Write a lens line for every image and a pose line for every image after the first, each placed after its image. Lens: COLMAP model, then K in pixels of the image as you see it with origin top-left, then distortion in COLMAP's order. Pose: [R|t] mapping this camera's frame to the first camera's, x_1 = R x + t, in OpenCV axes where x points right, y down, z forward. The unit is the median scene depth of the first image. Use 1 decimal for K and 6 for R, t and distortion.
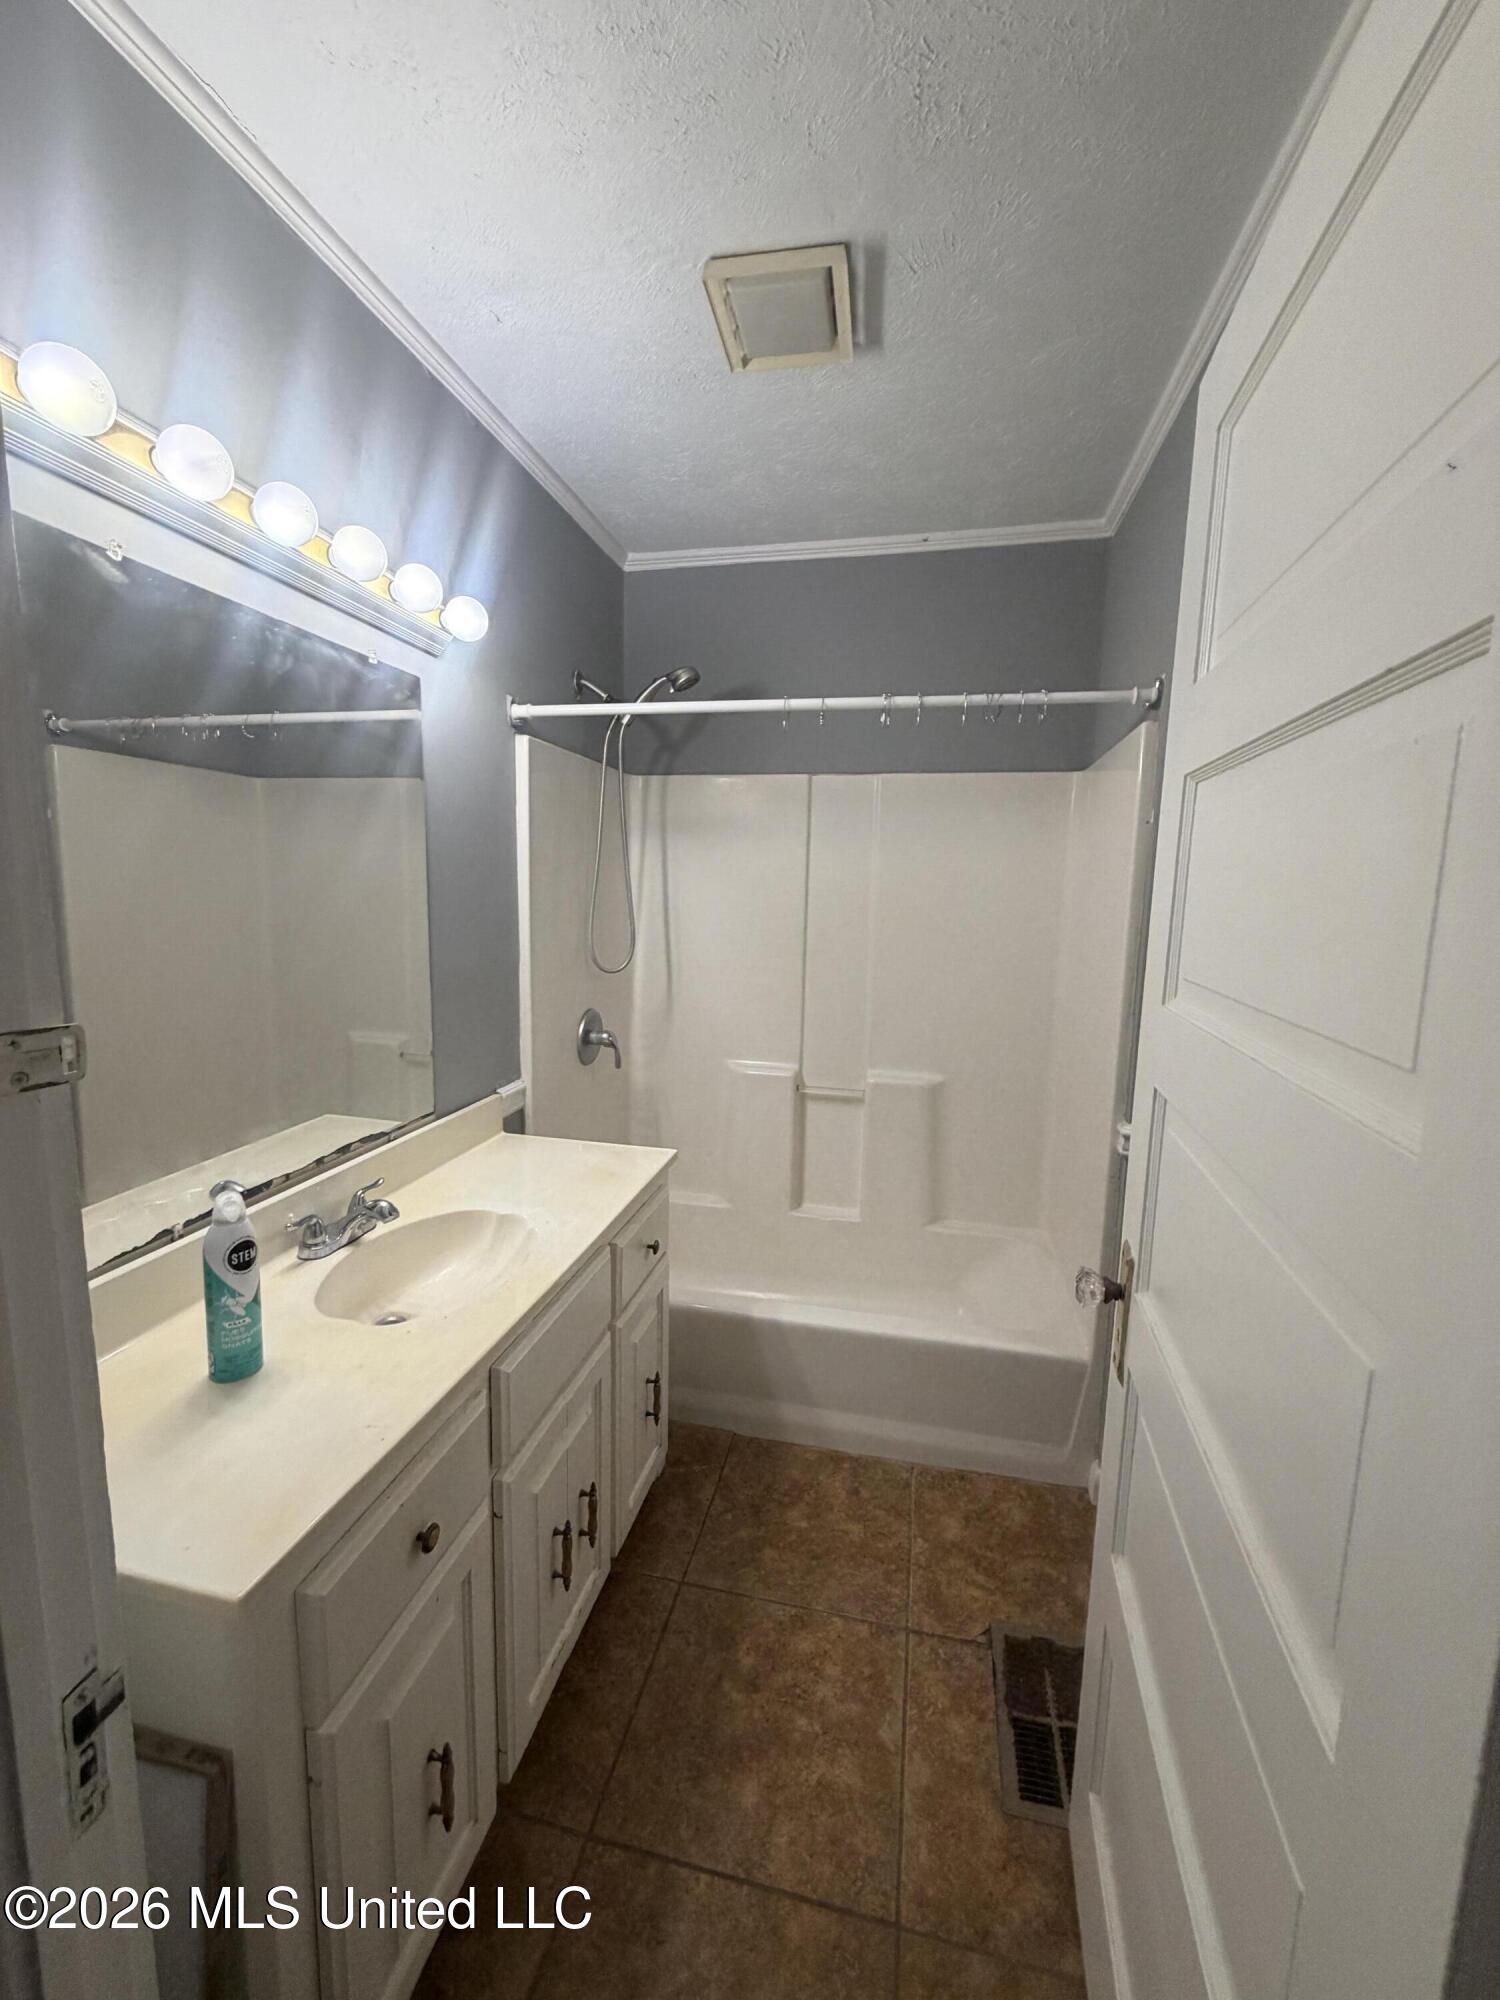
lens RADIAL K [[797.4, 0, 752.4], [0, 797.4, 996.3], [0, 0, 1]] dist [0.000045, 0.000202]
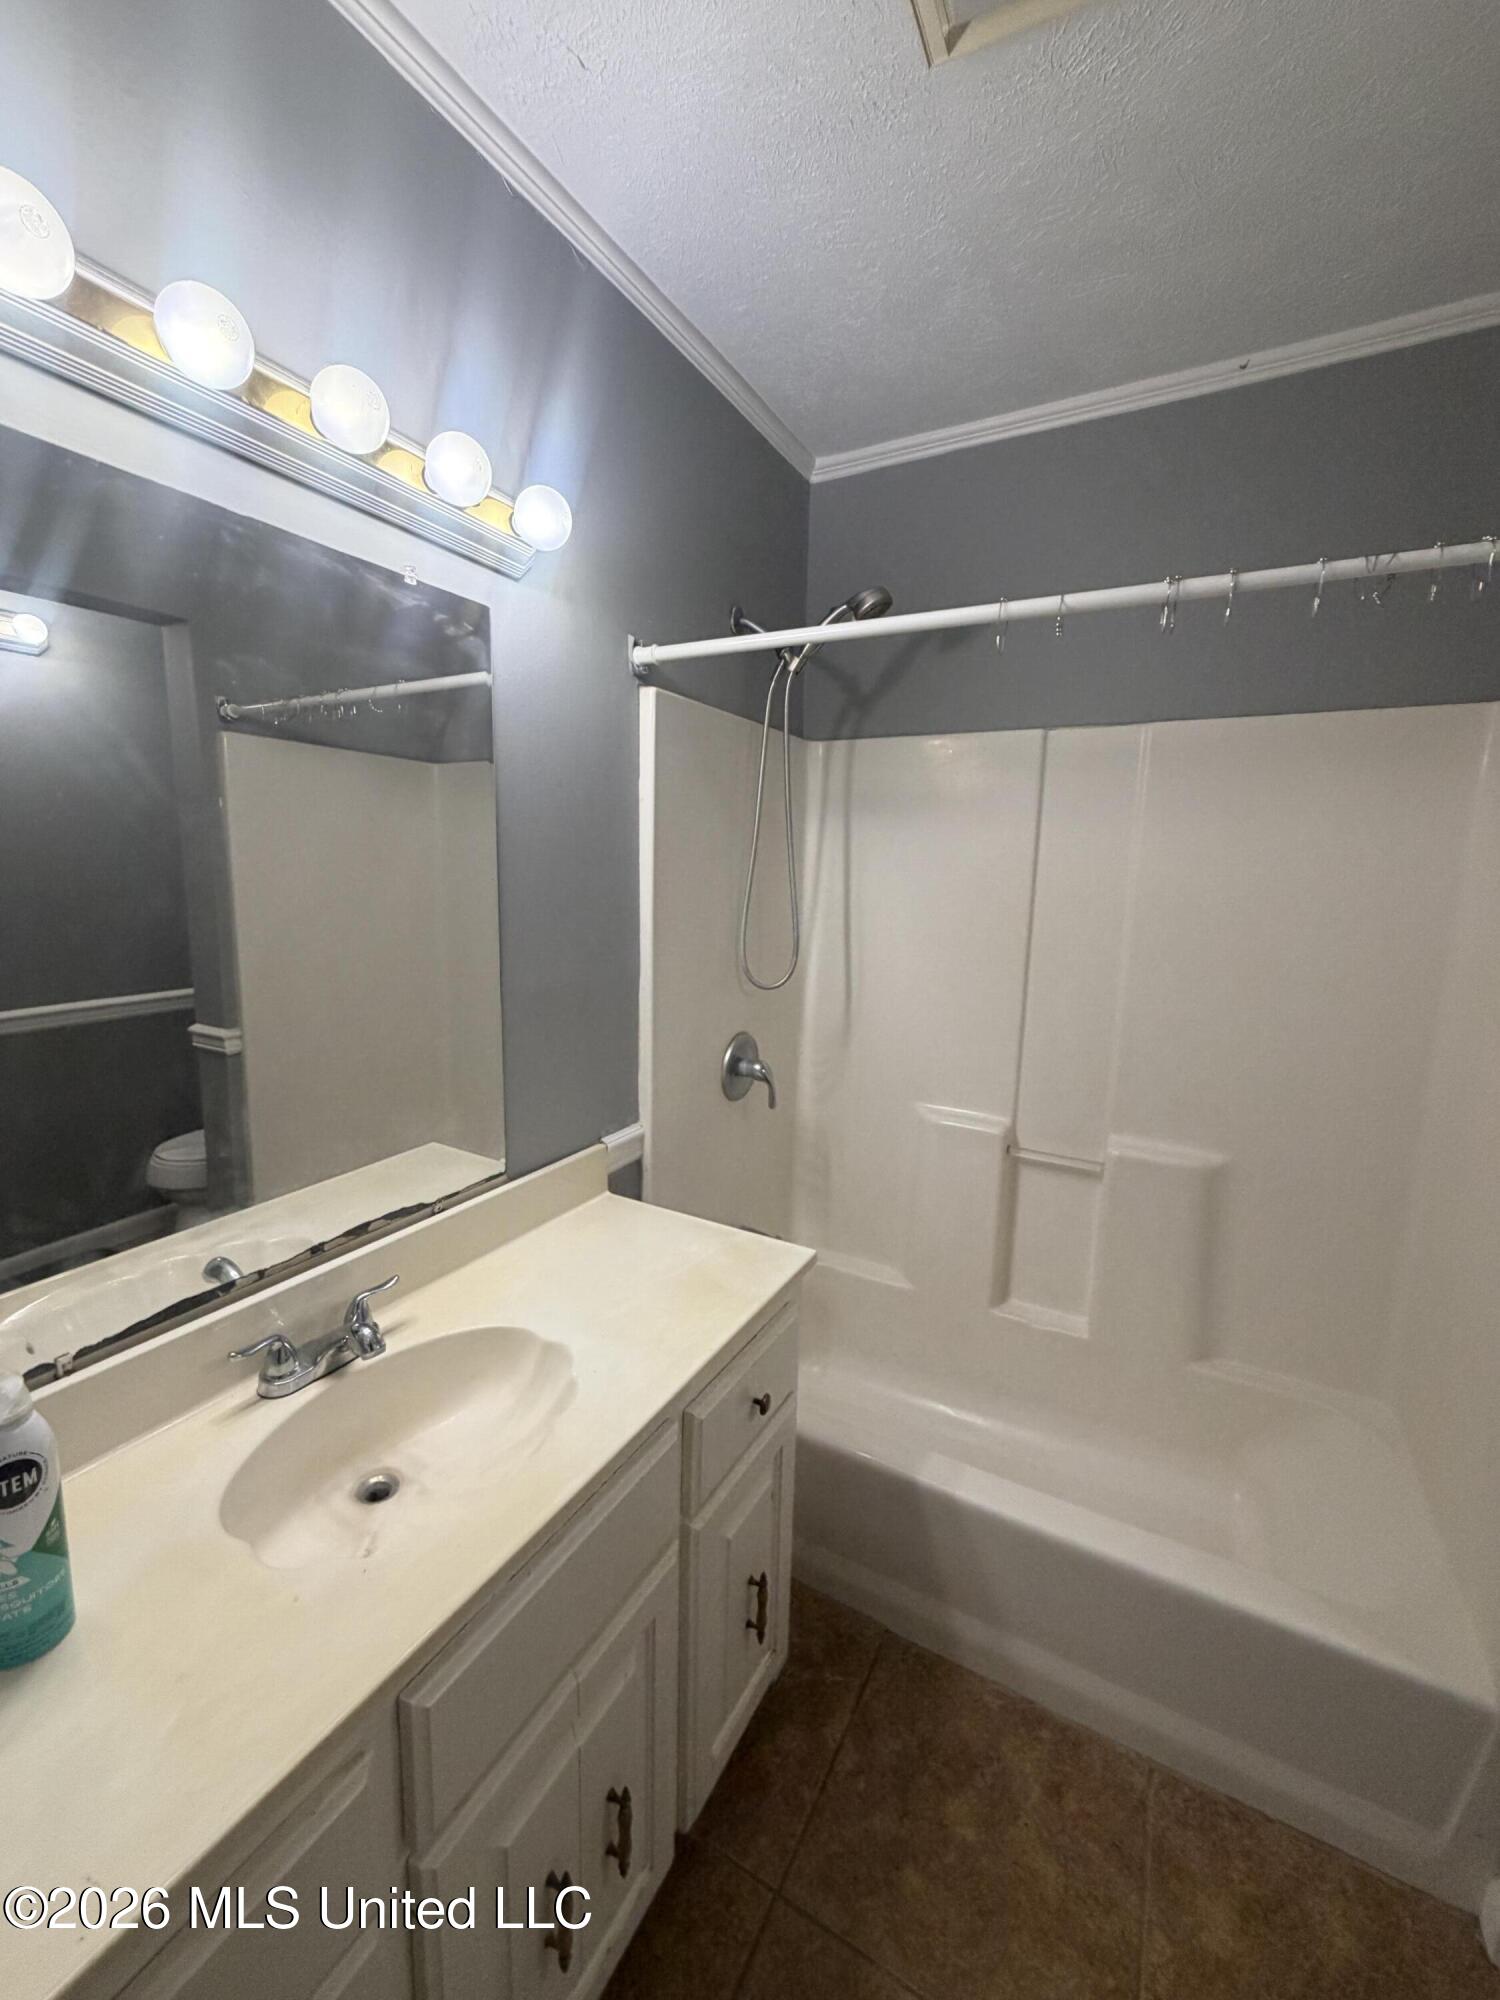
lens RADIAL K [[797.4, 0, 753.0], [0, 797.4, 993.9], [0, 0, 1]] dist [0.000045, 0.000202]
pose [[0.958383, 0.046285, -0.281708, 0.042036], [-0.042307, 0.998901, 0.020190, -0.050413], [0.282333, -0.007432, 0.959288, 0.287173]]
